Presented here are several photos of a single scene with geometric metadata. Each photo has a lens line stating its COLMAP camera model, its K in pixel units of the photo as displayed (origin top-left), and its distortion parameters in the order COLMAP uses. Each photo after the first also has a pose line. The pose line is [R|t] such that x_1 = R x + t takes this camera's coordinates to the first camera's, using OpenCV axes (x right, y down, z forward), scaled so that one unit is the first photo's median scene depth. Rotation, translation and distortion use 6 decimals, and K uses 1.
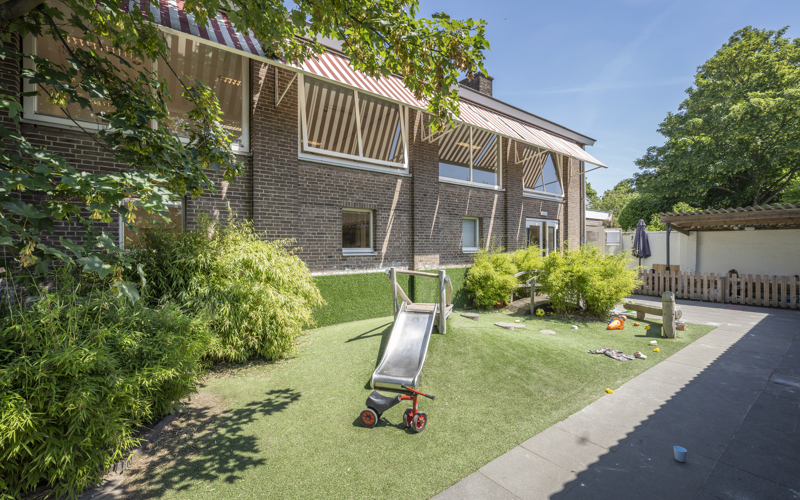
lens RADIAL K [[353.3, 0, 399.9], [0, 353.3, 250.2], [0, 0, 1]] dist [-0.019131, -0.000286]
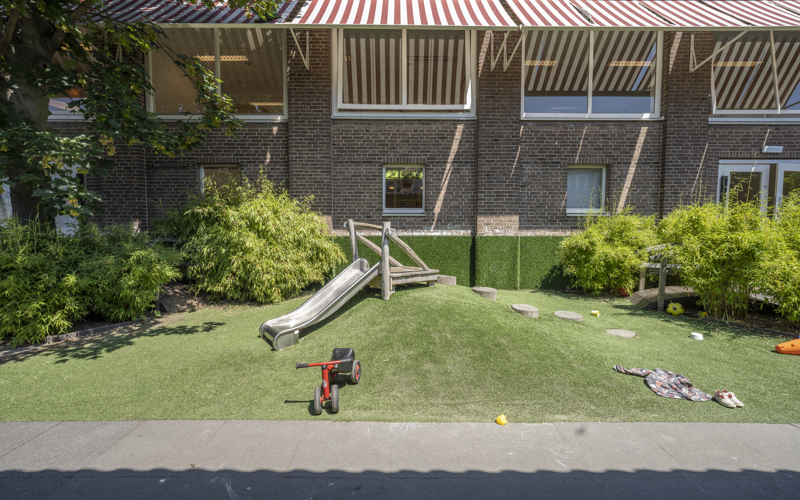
lens RADIAL K [[370.8, 0, 400.2], [0, 370.8, 247.5], [0, 0, 1]] dist [-0.002652, 0.000360]
pose [[0.797174, 0.038794, -0.602502, 0.414712], [-0.009740, 0.998630, 0.051413, 0.042856], [0.603671, -0.035117, 0.796460, 0.207711]]
